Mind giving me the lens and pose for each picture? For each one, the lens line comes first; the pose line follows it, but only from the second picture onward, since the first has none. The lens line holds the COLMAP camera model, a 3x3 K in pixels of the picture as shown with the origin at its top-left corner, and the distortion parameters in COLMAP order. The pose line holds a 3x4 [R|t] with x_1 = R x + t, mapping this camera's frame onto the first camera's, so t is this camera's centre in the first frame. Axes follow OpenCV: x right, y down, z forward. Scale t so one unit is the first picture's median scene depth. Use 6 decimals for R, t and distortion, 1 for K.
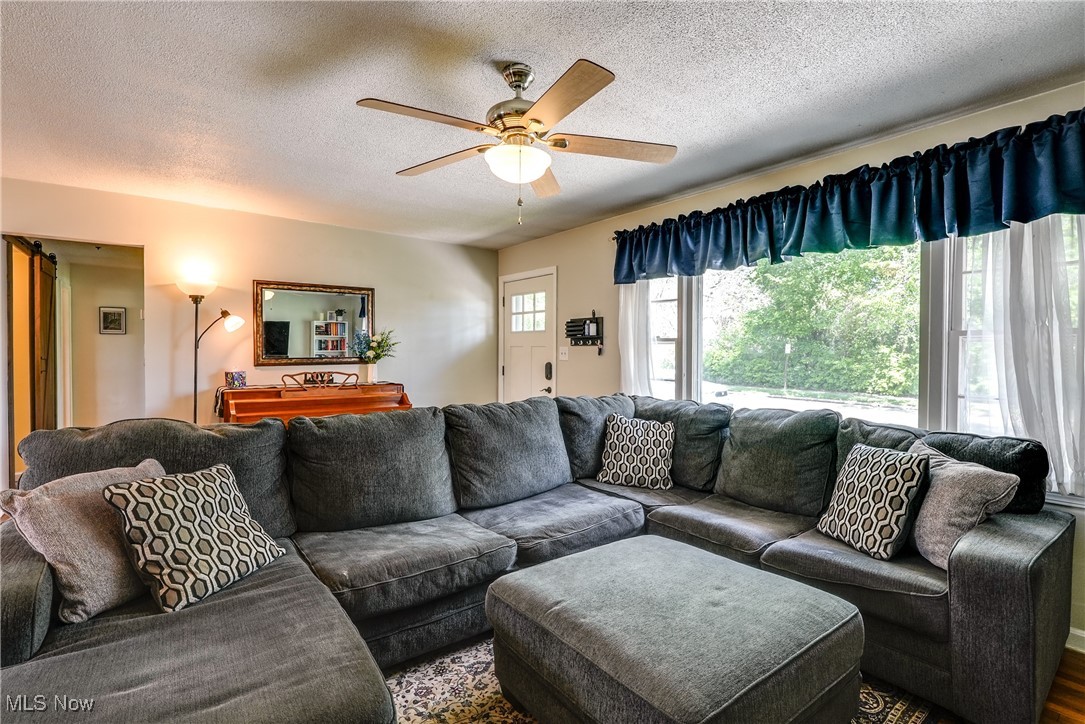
lens RADIAL K [[492.4, 0, 546.4], [0, 492.4, 366.8], [0, 0, 1]] dist [-0.008840, 0.006399]
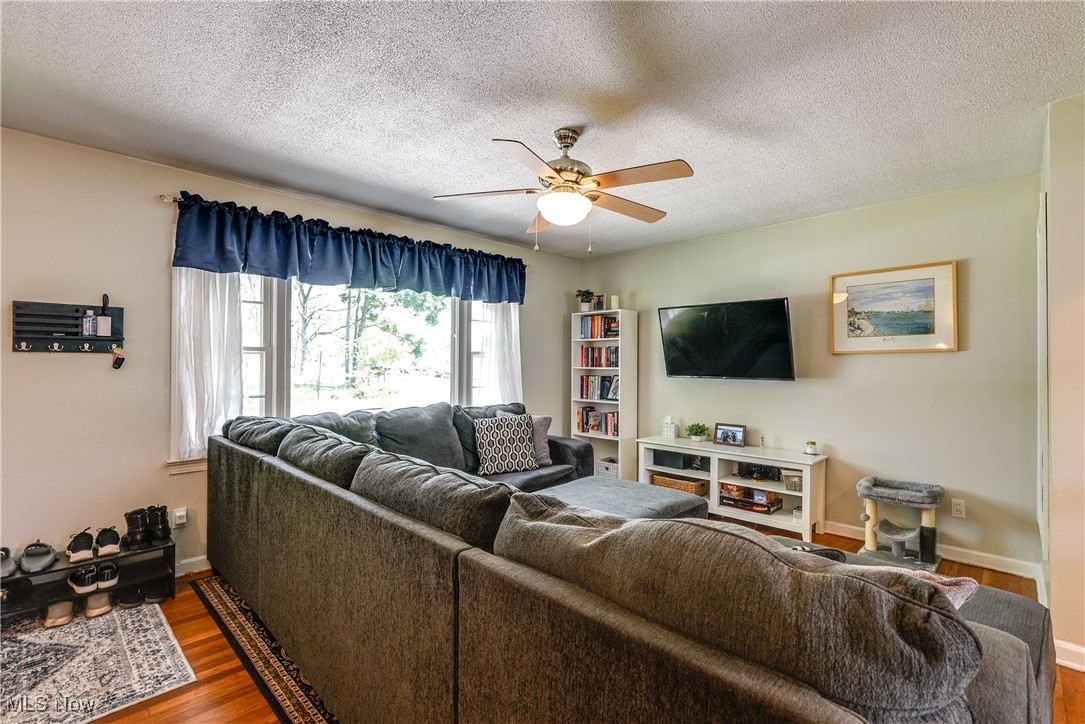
lens RADIAL K [[492.4, 0, 530.3], [0, 492.4, 362.7], [0, 0, 1]] dist [-0.008840, 0.006399]
pose [[-0.111462, -0.003531, 0.993762, -0.604940], [0.029323, 0.999547, 0.006840, -0.021212], [-0.993336, 0.029902, -0.111308, 0.589624]]
